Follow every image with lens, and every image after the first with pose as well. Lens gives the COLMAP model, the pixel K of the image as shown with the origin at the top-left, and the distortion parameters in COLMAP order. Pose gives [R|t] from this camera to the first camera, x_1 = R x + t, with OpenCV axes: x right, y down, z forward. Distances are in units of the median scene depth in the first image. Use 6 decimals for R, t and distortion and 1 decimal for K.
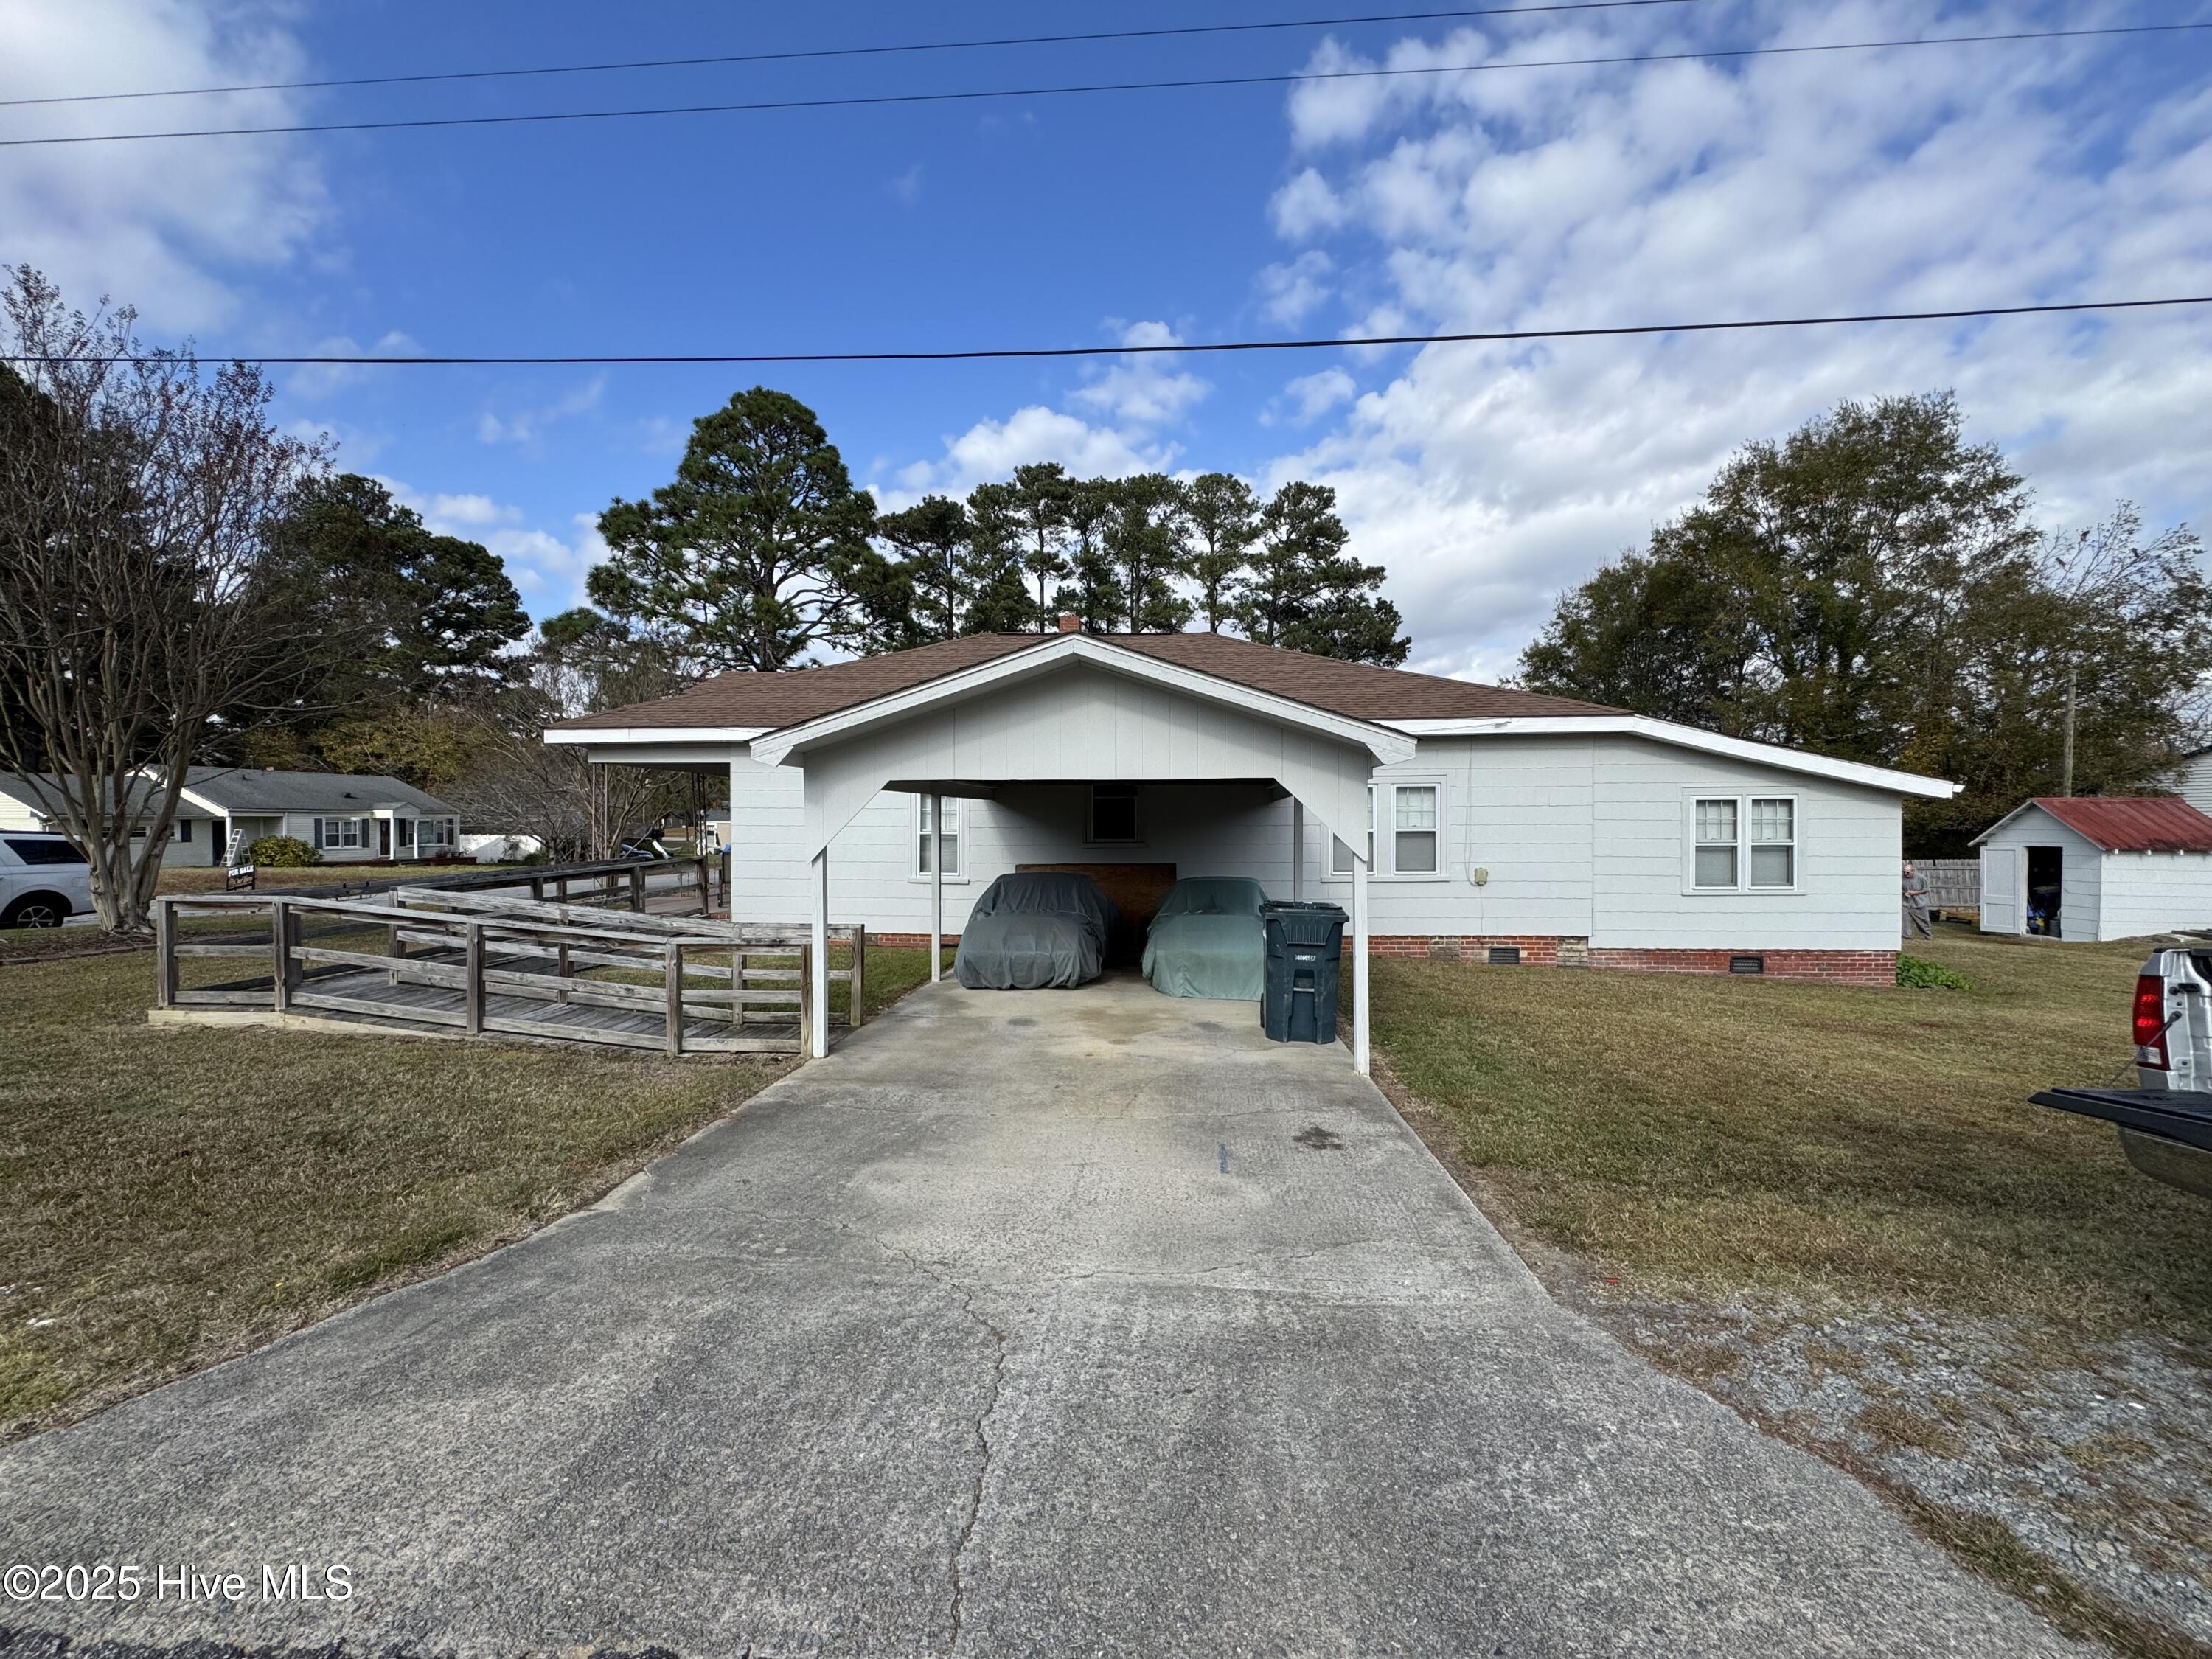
lens RADIAL K [[890.1, 0, 1106.0], [0, 890.1, 829.5], [0, 0, 1]] dist [-0.029185, 0.008982]
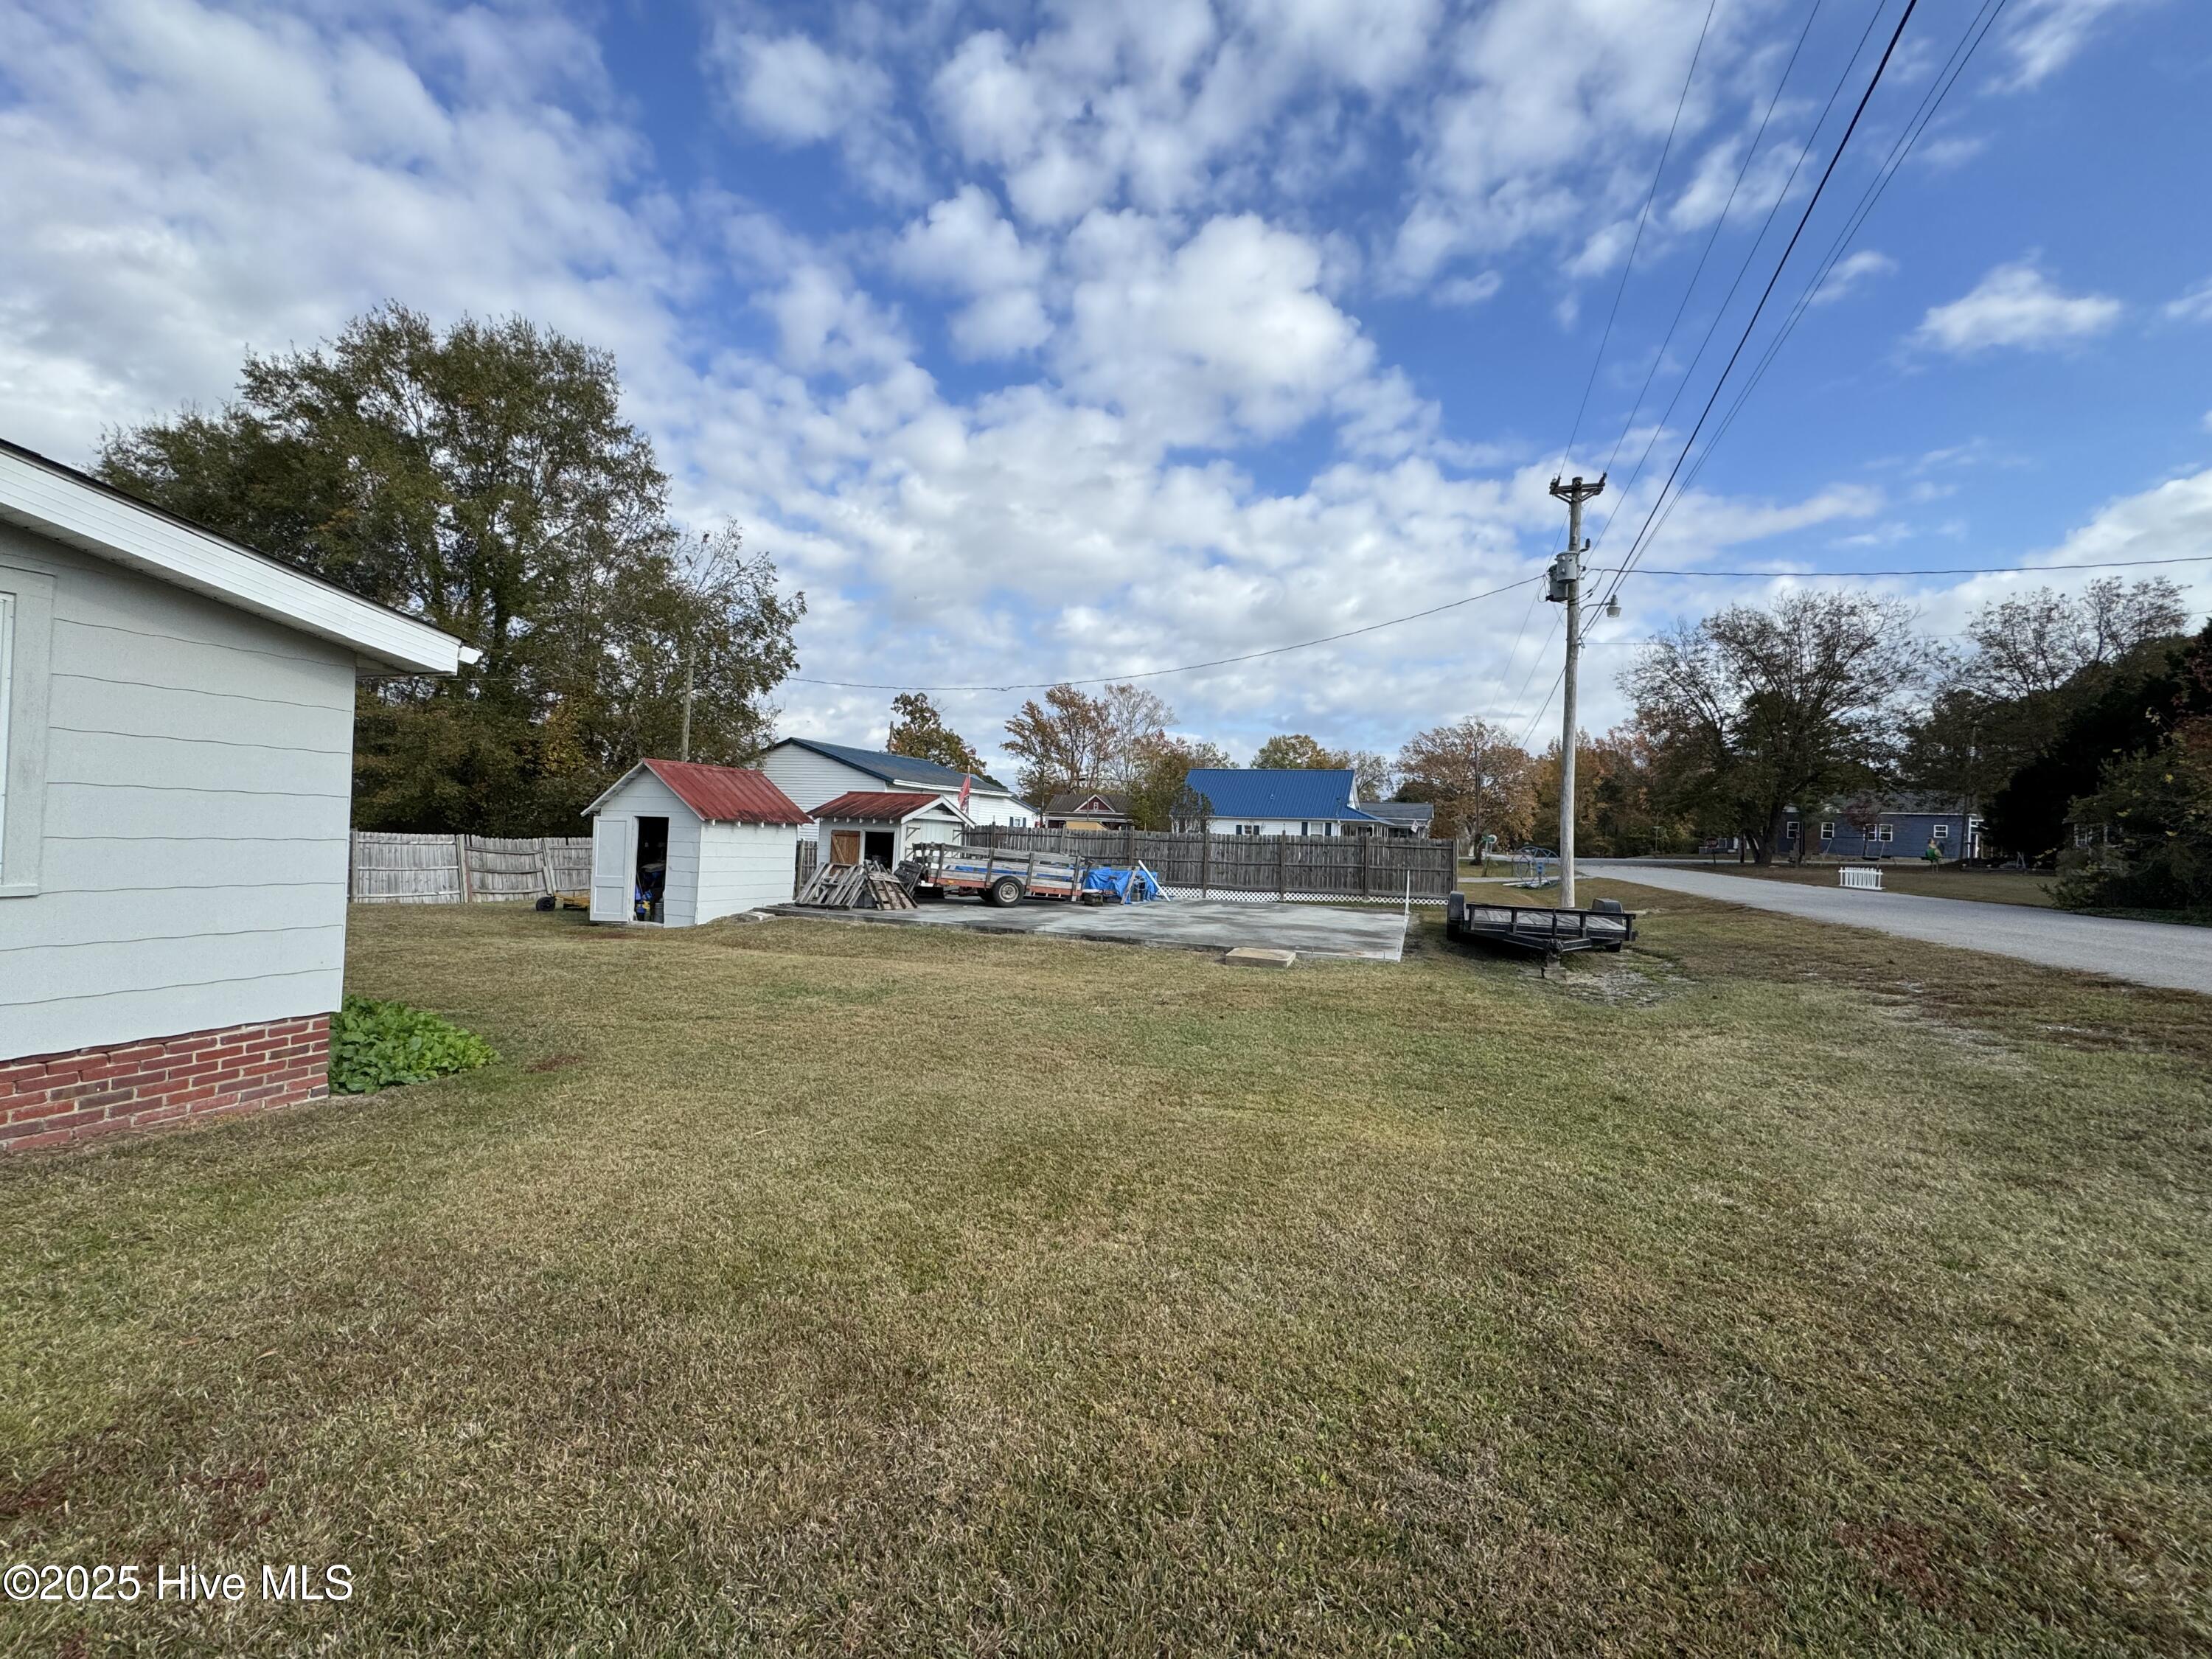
lens RADIAL K [[890.1, 0, 1106.0], [0, 890.1, 829.5], [0, 0, 1]] dist [-0.029185, 0.008982]
pose [[0.293951, 0.016613, 0.955676, 0.249115], [-0.030623, 0.999499, -0.007955, 0.016362], [-0.955330, -0.026927, 0.294313, 0.210088]]
